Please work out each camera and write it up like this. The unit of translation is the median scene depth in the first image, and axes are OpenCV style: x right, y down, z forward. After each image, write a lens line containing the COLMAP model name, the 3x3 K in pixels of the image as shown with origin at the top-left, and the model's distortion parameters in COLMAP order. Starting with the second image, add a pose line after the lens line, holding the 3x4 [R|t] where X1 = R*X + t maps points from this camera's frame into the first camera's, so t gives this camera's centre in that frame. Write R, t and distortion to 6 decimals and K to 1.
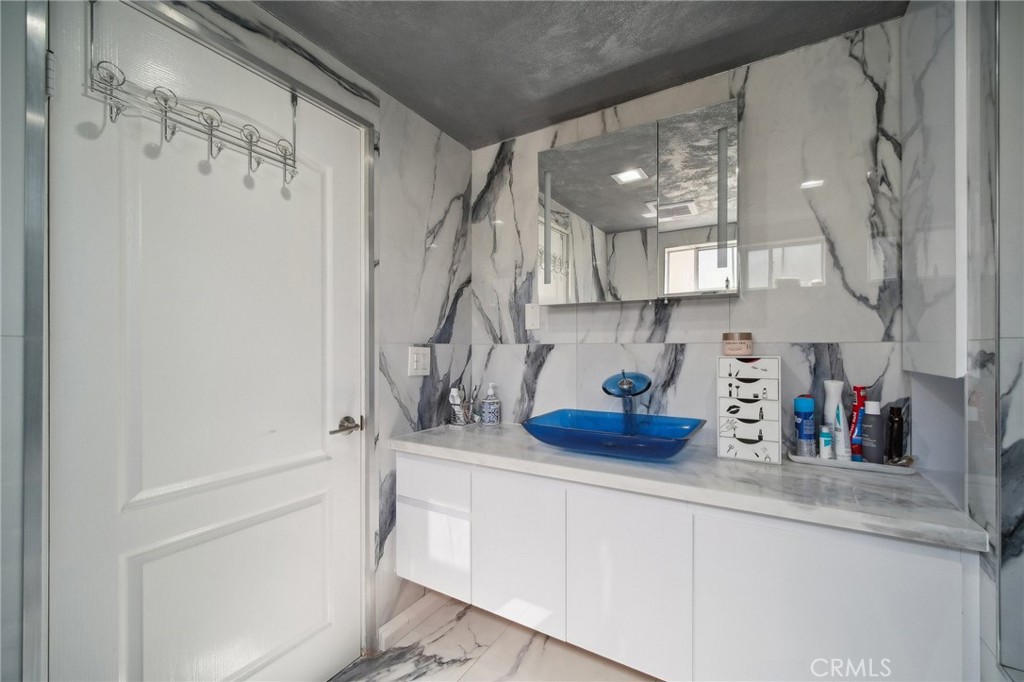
lens RADIAL K [[411.9, 0, 513.3], [0, 411.9, 344.6], [0, 0, 1]] dist [-0.001660, -0.000520]
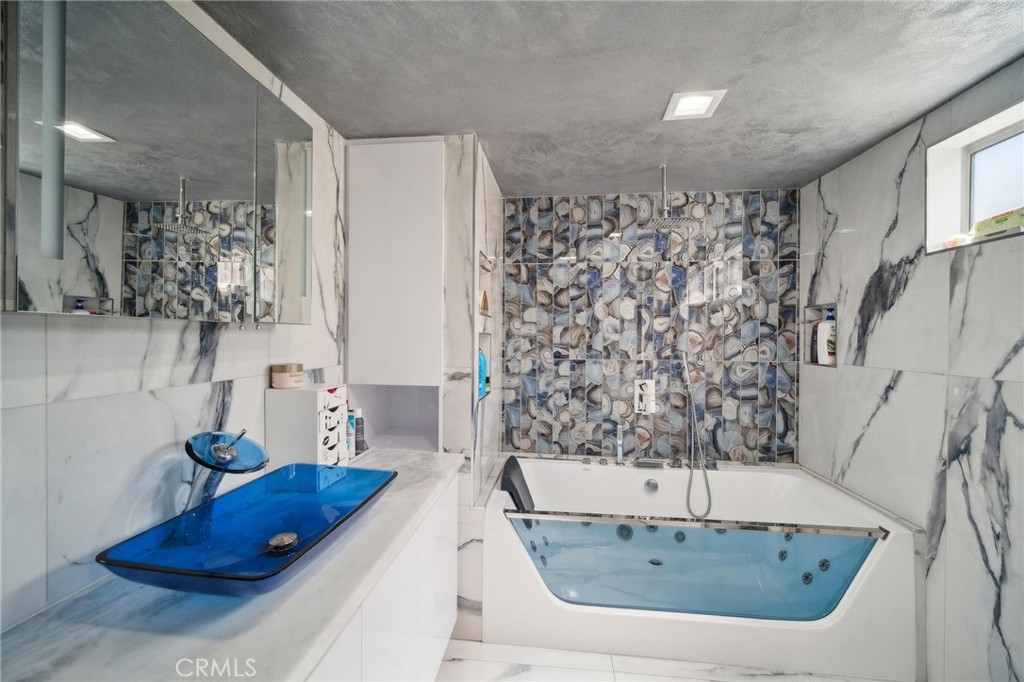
lens RADIAL K [[411.9, 0, 512.1], [0, 411.9, 339.1], [0, 0, 1]] dist [-0.001660, -0.000520]
pose [[-0.420562, -0.009529, 0.907214, -0.484102], [-0.015246, 0.999878, 0.003434, -0.087048], [-0.907136, -0.012387, -0.420656, 0.839881]]
